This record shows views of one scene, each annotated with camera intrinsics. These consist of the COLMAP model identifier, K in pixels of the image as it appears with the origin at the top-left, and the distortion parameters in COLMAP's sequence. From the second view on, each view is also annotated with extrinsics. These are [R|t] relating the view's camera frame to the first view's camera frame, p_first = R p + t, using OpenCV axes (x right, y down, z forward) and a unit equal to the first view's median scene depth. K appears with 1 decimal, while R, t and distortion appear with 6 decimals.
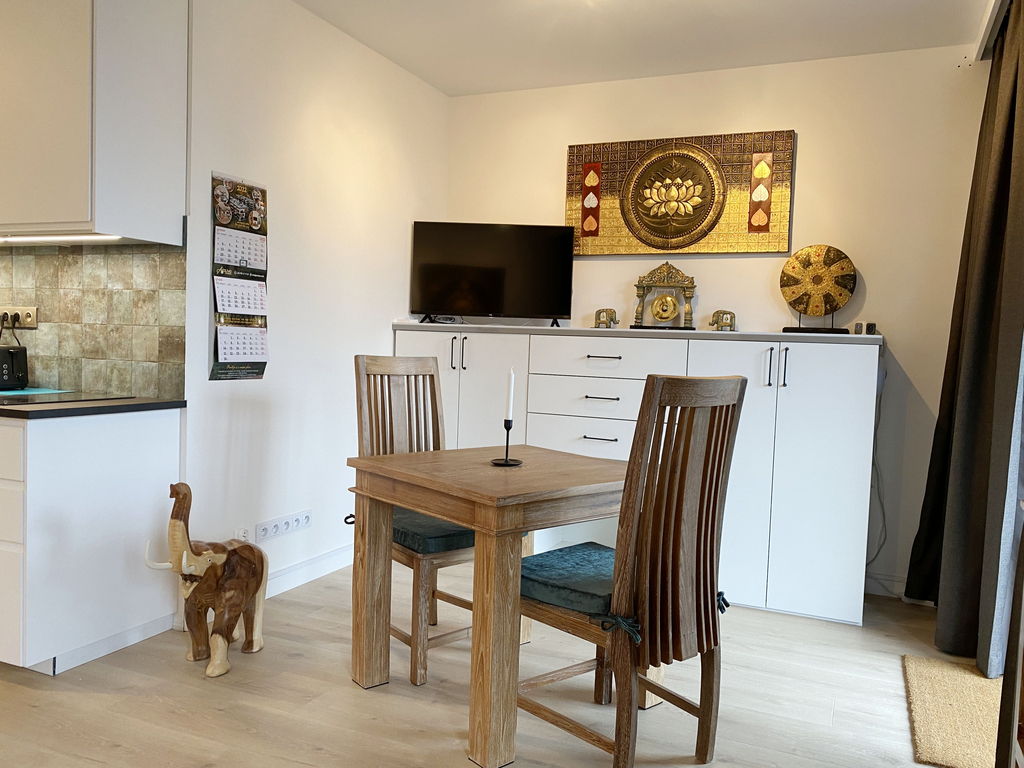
lens RADIAL K [[802.5, 0, 509.8], [0, 802.5, 381.6], [0, 0, 1]] dist [0.011173, -0.012508]
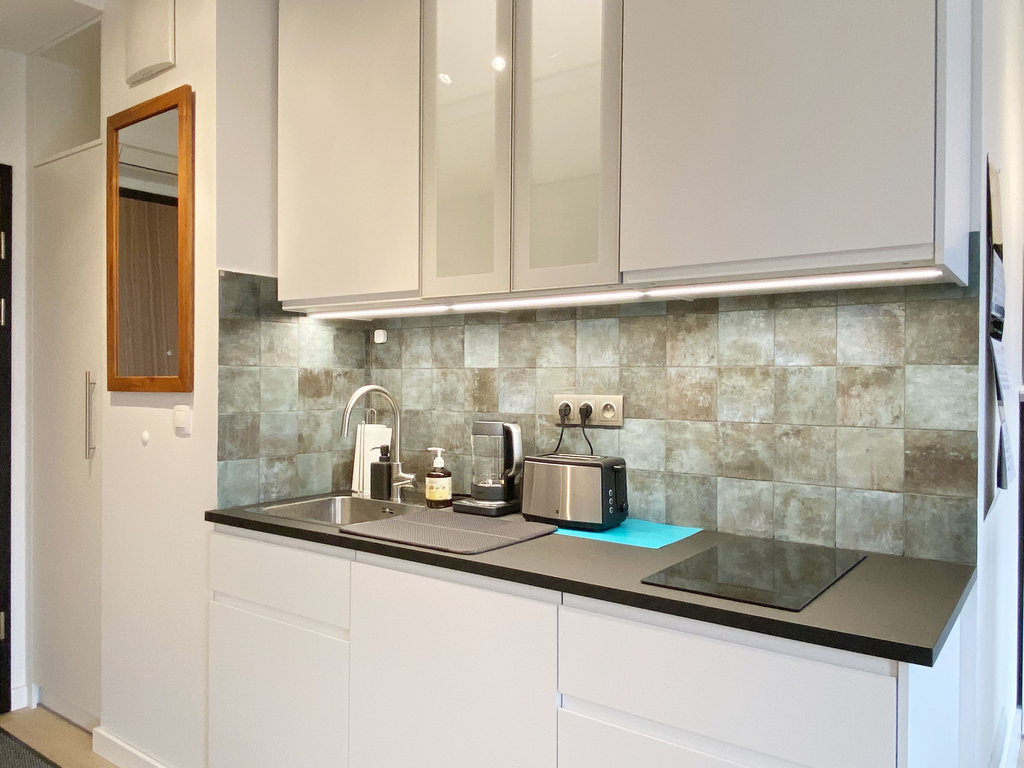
lens RADIAL K [[745.0, 0, 514.5], [0, 745.0, 386.0], [0, 0, 1]] dist [0.063469, -0.000909]
pose [[0.976335, -0.027168, -0.214551, -0.568503], [0.016520, 0.998548, -0.051266, -0.073680], [0.215633, 0.046509, 0.975366, 0.401123]]
